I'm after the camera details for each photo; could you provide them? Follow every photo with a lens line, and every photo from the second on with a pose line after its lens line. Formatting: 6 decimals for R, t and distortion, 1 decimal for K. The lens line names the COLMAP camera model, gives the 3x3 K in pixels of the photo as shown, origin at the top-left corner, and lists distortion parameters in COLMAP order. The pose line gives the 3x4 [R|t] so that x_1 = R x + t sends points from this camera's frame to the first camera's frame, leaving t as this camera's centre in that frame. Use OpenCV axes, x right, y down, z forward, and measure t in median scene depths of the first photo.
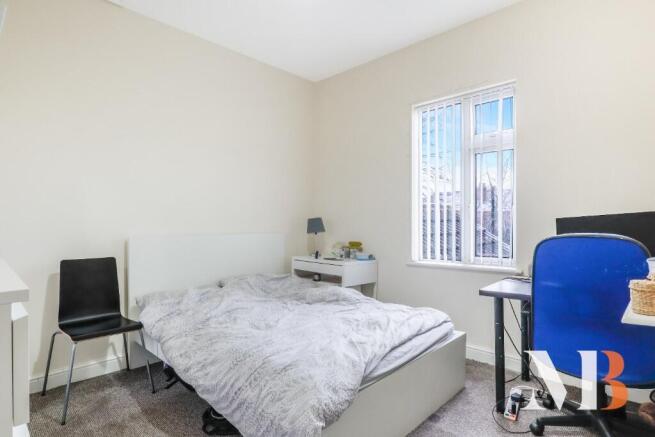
lens RADIAL K [[348.1, 0, 327.5], [0, 348.1, 218.5], [0, 0, 1]] dist [-0.000384, 0.000436]
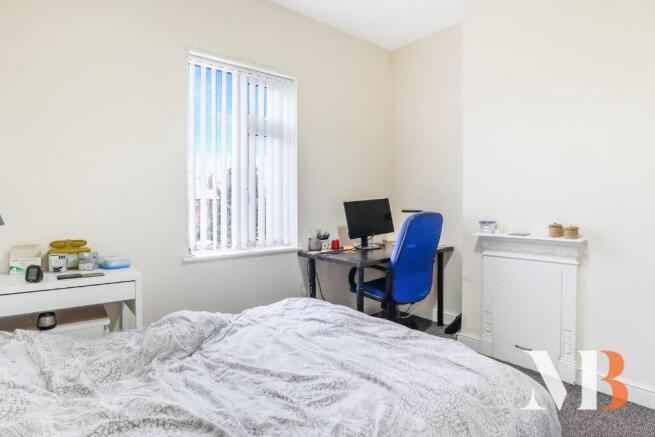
lens RADIAL K [[348.1, 0, 327.5], [0, 348.1, 218.5], [0, 0, 1]] dist [-0.000384, 0.000436]
pose [[0.144389, -0.033231, 0.988963, -0.485413], [-0.010794, 0.999324, 0.035155, 0.010076], [-0.989462, -0.015751, 0.143933, 0.616435]]
